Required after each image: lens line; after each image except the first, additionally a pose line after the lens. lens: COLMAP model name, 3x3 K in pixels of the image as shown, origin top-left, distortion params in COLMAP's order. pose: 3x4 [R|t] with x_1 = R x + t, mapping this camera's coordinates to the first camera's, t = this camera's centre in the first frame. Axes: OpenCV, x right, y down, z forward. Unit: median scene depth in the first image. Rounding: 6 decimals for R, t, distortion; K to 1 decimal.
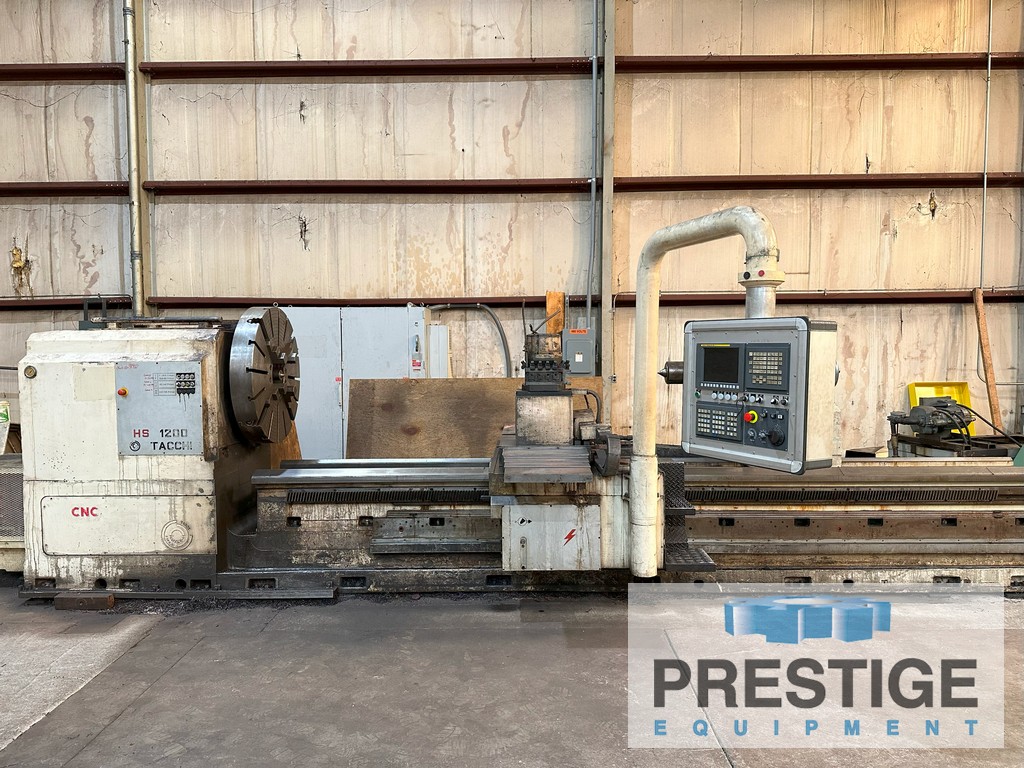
lens RADIAL K [[718.8, 0, 515.9], [0, 718.8, 393.4], [0, 0, 1]] dist [0.026005, -0.035394]
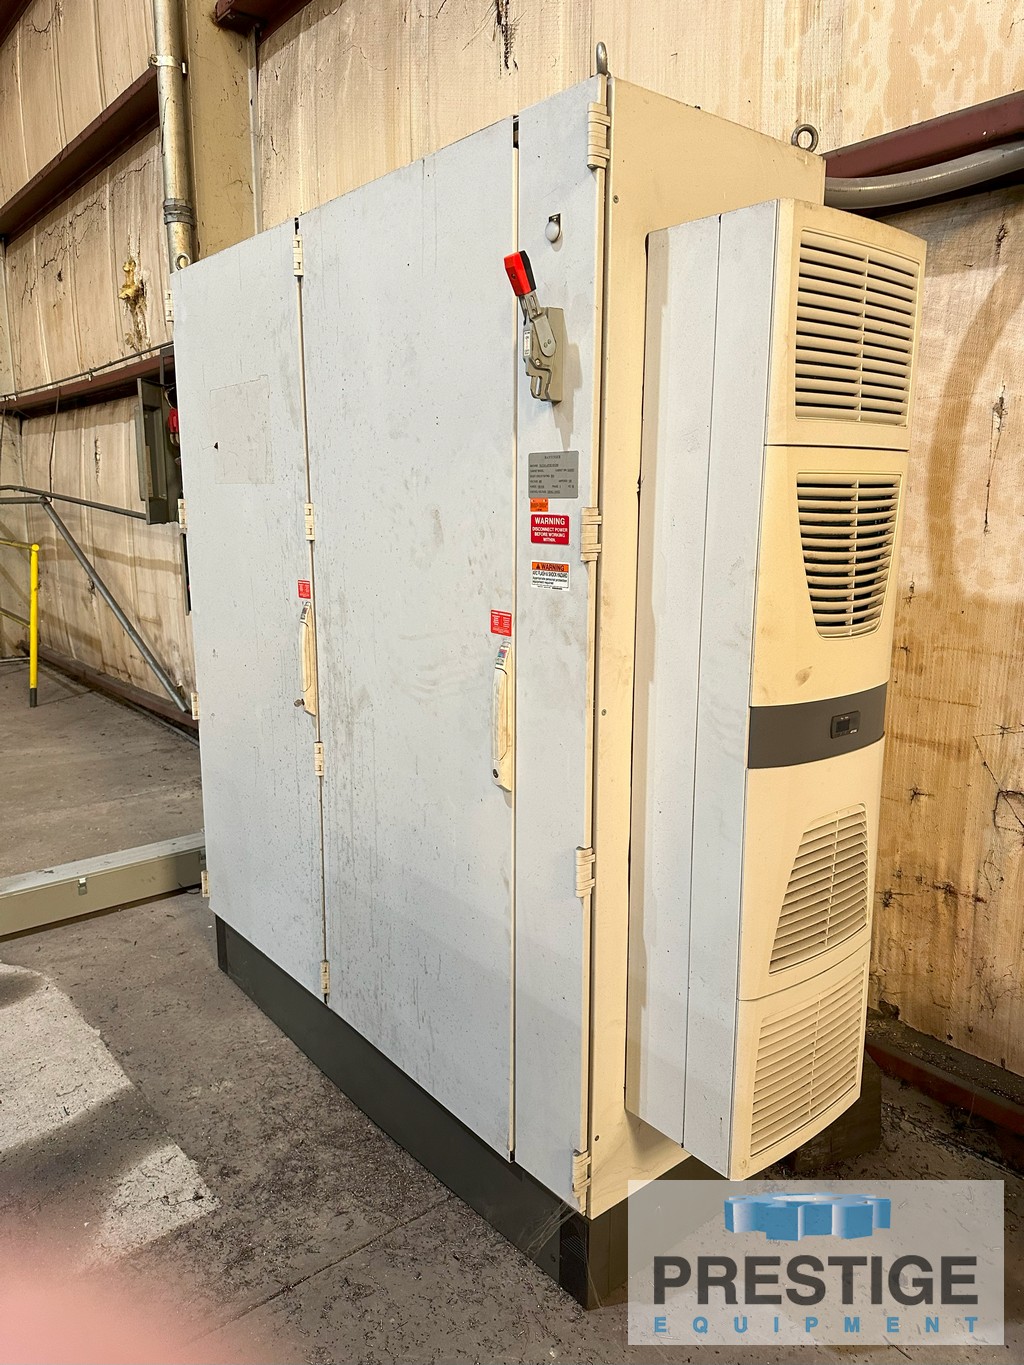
lens RADIAL K [[958.1, 0, 507.1], [0, 958.1, 673.1], [0, 0, 1]] dist [0.026005, -0.035394]
pose [[0.631388, 0.149908, -0.760840, 0.006673], [-0.052144, 0.987124, 0.151221, -0.035610], [0.773712, -0.055805, 0.631075, 0.775037]]
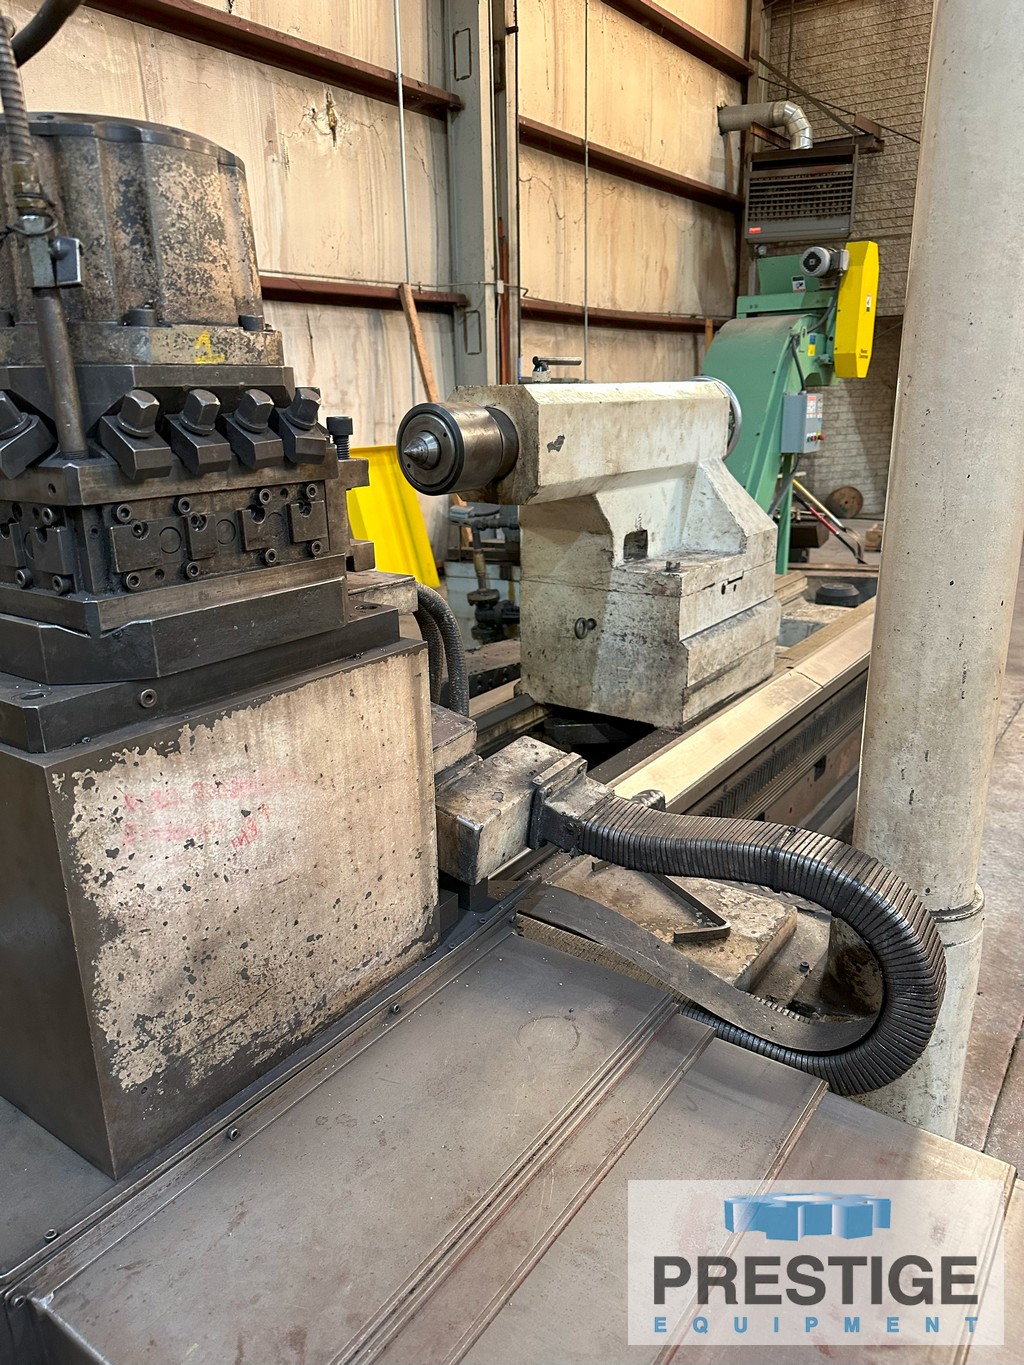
lens RADIAL K [[958.1, 0, 546.3], [0, 958.1, 680.3], [0, 0, 1]] dist [0.026005, -0.035394]
pose [[0.550223, -0.247683, 0.797438, -0.031594], [0.069843, 0.965300, 0.251630, -0.017636], [-0.832092, -0.082757, 0.548429, 0.426330]]
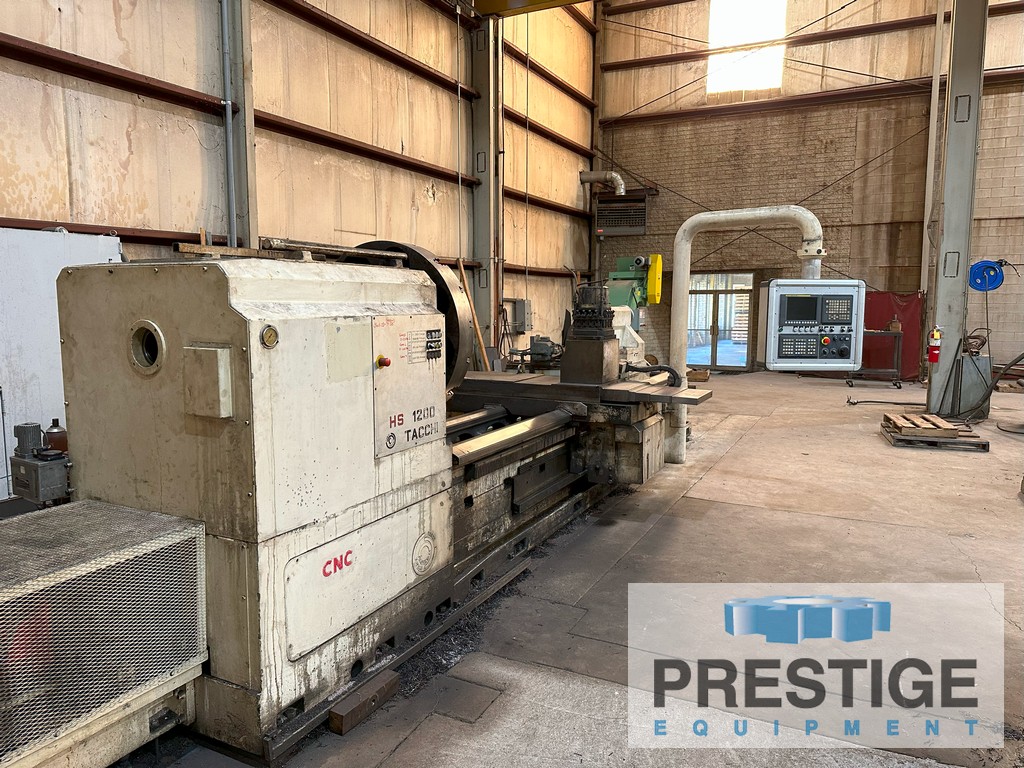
lens RADIAL K [[718.8, 0, 539.8], [0, 718.8, 372.7], [0, 0, 1]] dist [0.026005, -0.035394]
pose [[0.414372, -0.084590, 0.906168, -0.539260], [0.050748, 0.996270, 0.069795, -0.015168], [-0.908692, 0.017065, 0.417119, 0.299021]]
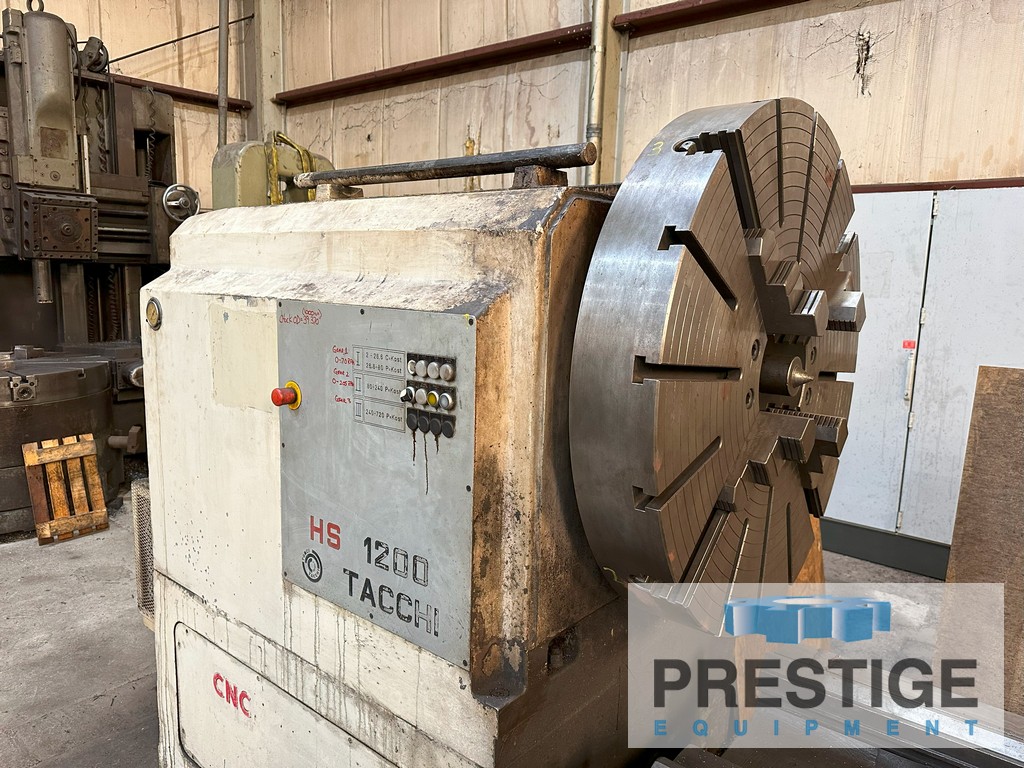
lens RADIAL K [[718.8, 0, 514.8], [0, 718.8, 379.4], [0, 0, 1]] dist [0.026005, -0.035394]
pose [[0.777588, 0.117989, -0.617605, -0.136094], [-0.068677, 0.992297, 0.103104, -0.024265], [0.625013, -0.037757, 0.779701, 0.407877]]
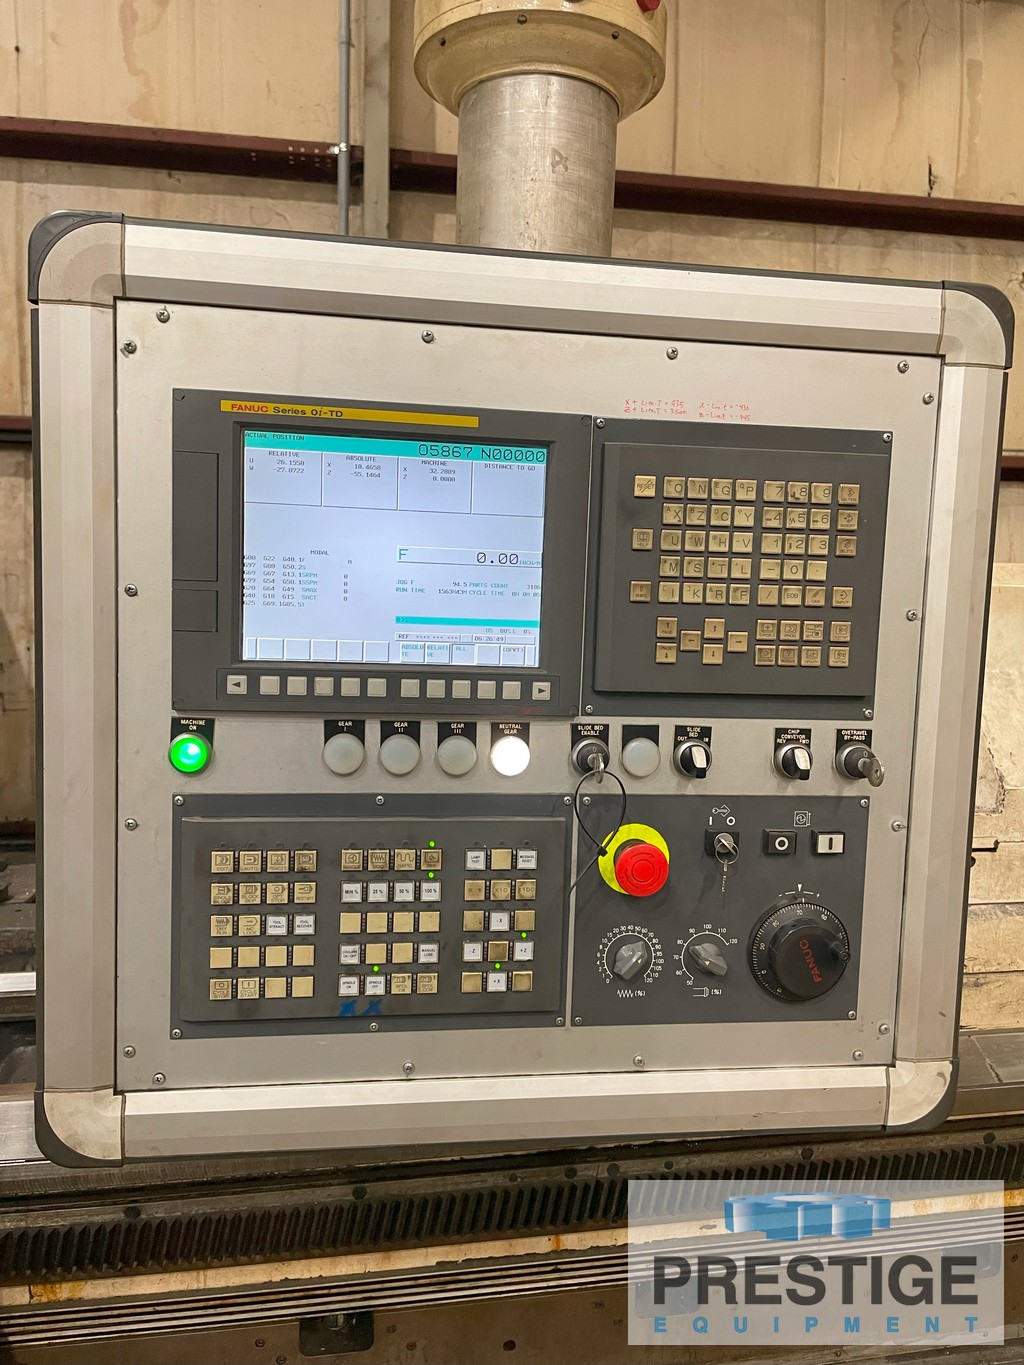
lens RADIAL K [[1031.6, 0, 526.8], [0, 1031.6, 672.3], [0, 0, 1]] dist [0.088695, -0.116274]
pose [[0.981865, 0.005443, 0.189503, 0.097557], [-0.011527, 0.999452, 0.031020, -0.011420], [-0.189230, -0.032642, 0.981390, 0.364336]]
